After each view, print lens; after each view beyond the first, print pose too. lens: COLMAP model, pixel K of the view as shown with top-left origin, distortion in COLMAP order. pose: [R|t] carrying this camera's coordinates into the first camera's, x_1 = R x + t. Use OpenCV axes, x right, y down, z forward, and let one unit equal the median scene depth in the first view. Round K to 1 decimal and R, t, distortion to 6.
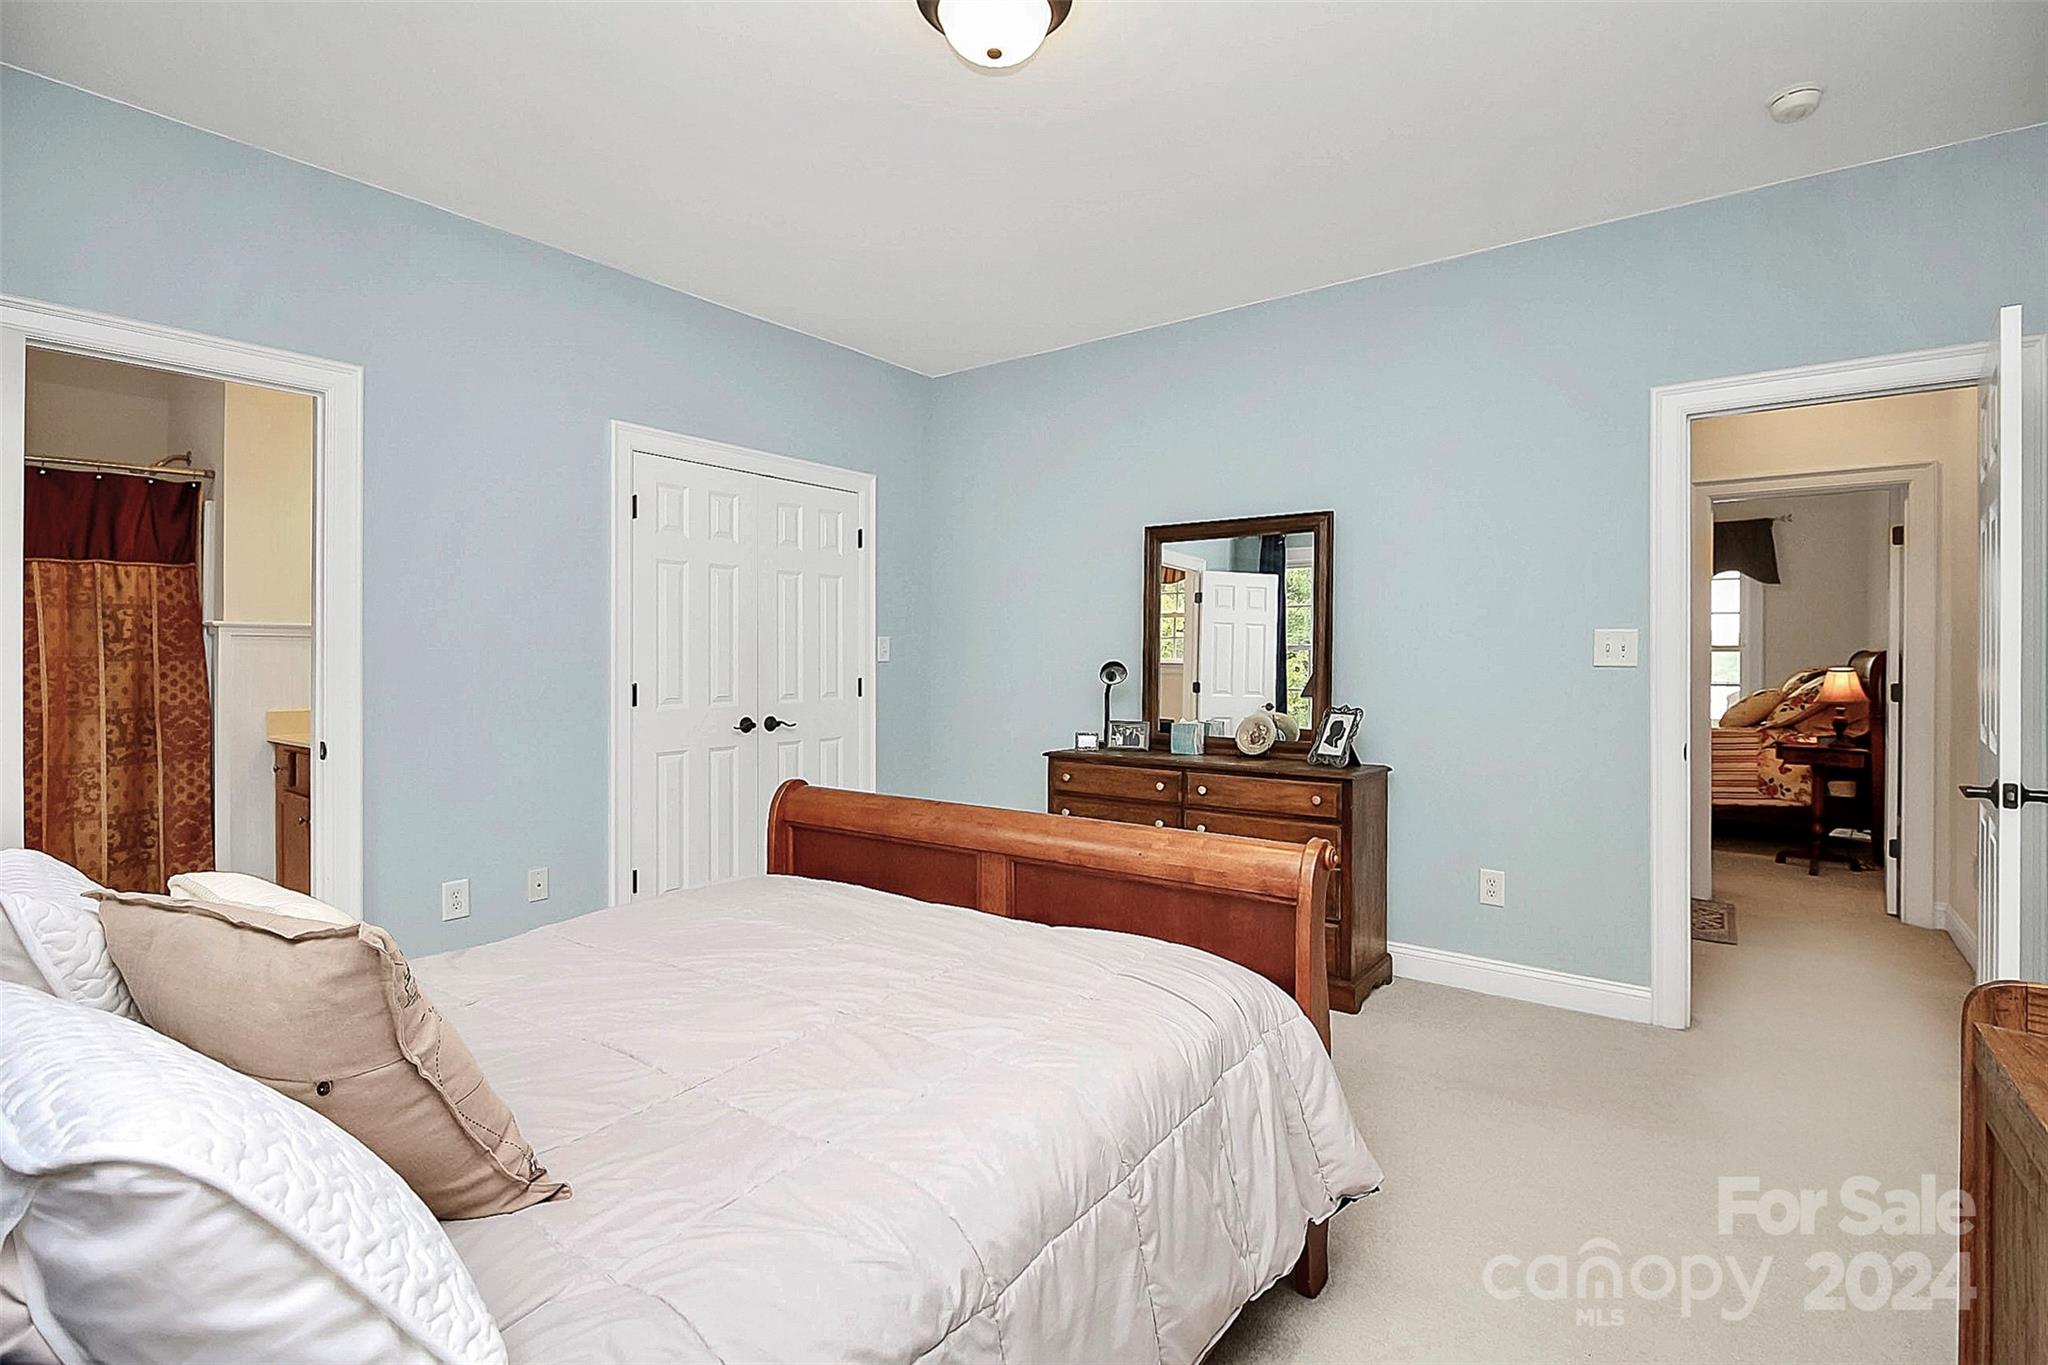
lens RADIAL K [[947.2, 0, 1024.2], [0, 947.2, 651.3], [0, 0, 1]] dist [0.000187, -0.000088]
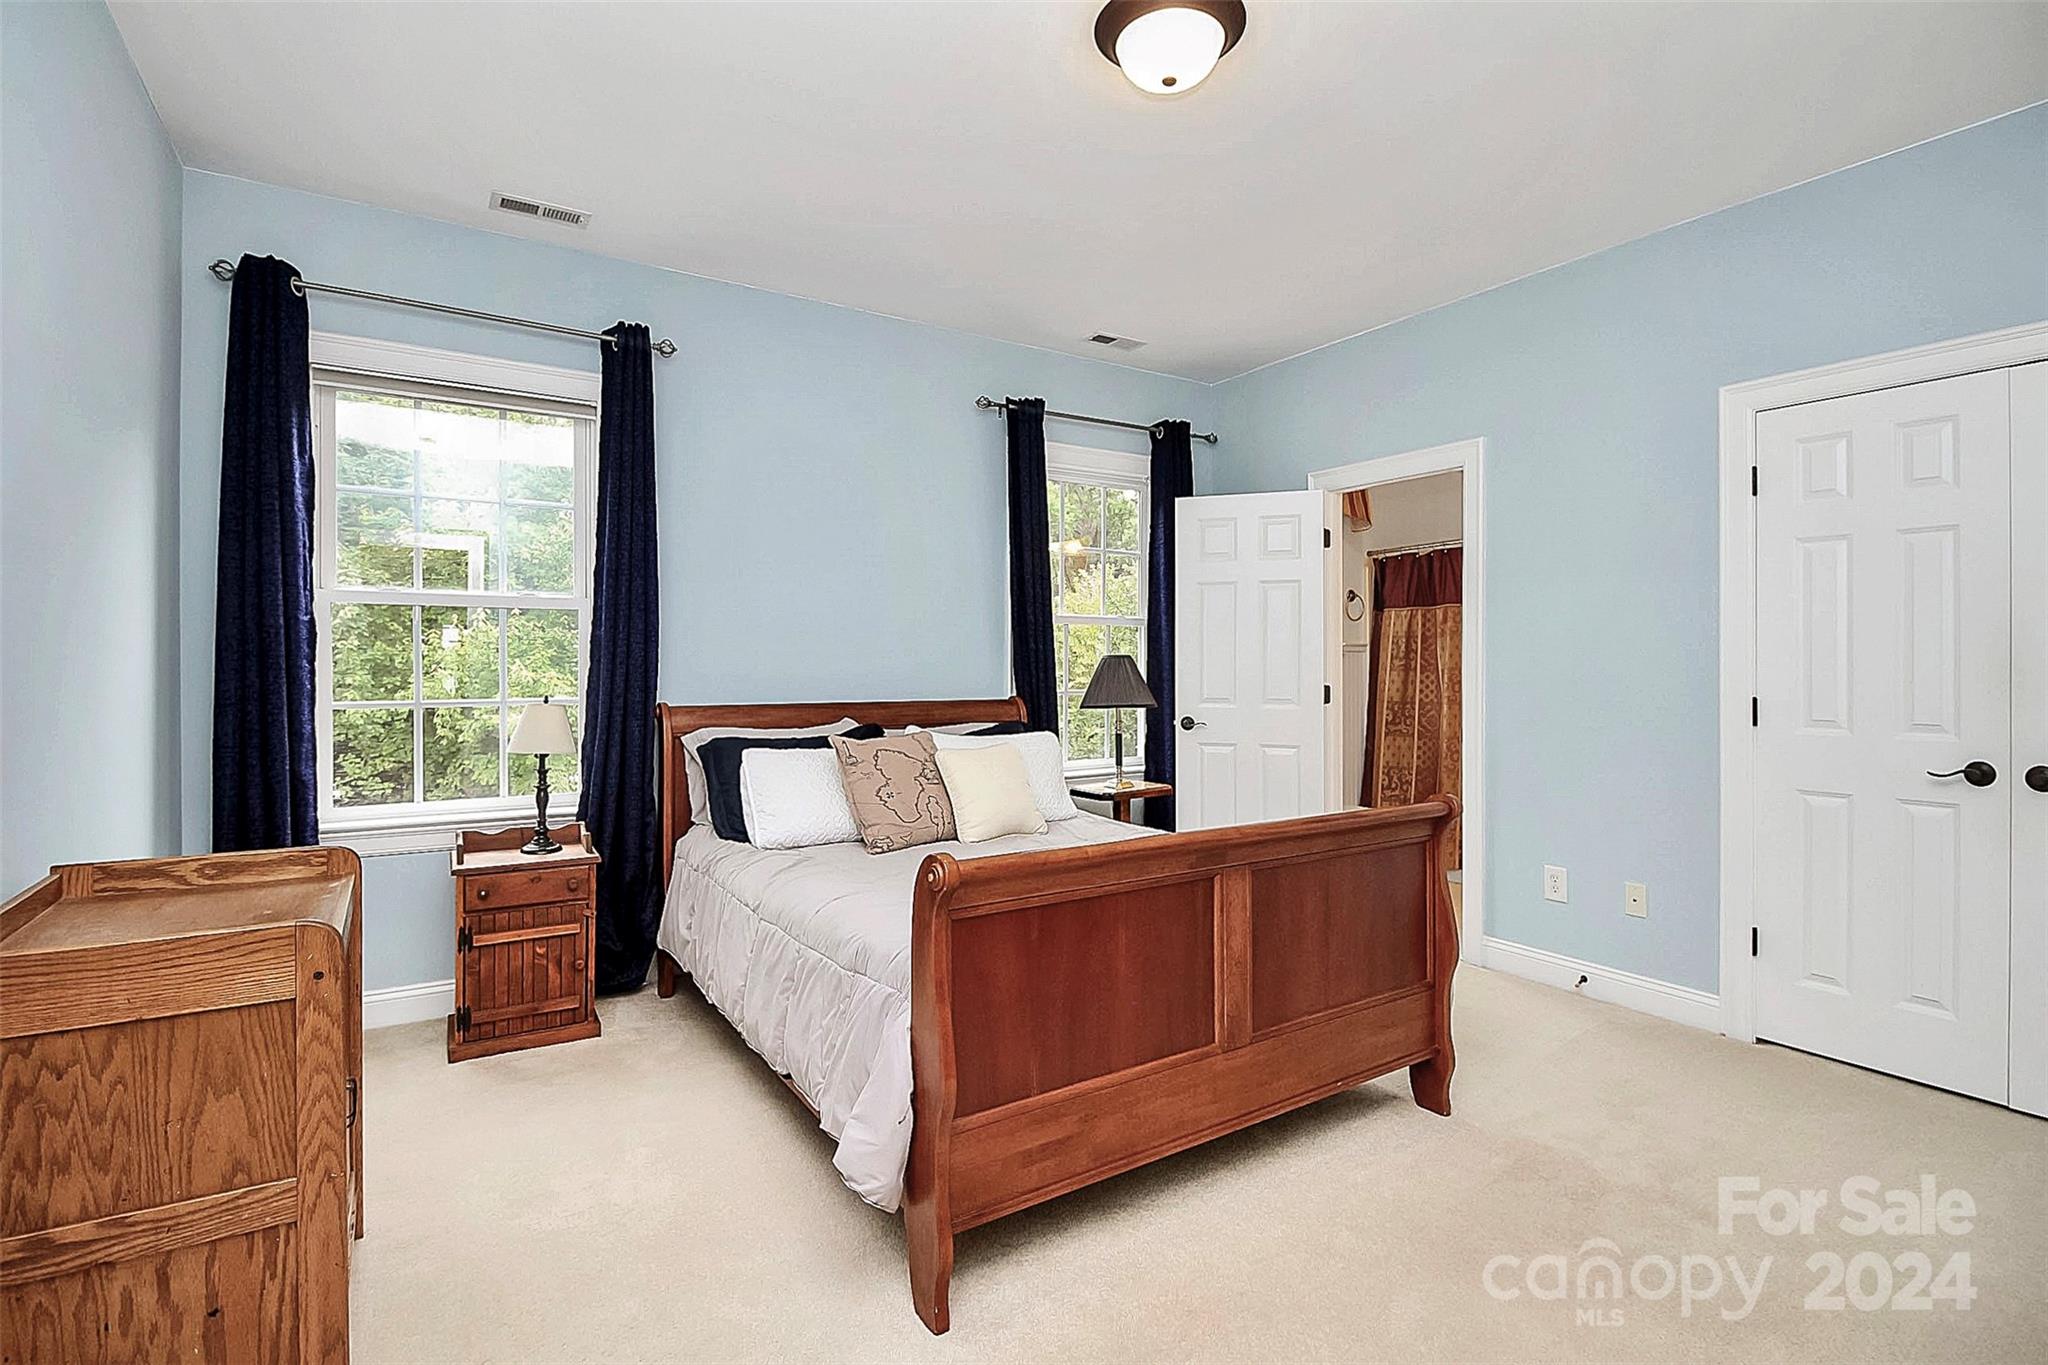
lens RADIAL K [[964.8, 0, 1024.0], [0, 964.8, 682.5], [0, 0, 1]] dist [-0.023267, -0.000520]
pose [[-0.354869, -0.000499, -0.934916, 0.765899], [-0.001282, 0.999999, -0.000047, 0.027620], [0.934915, 0.001182, -0.354869, 0.945483]]
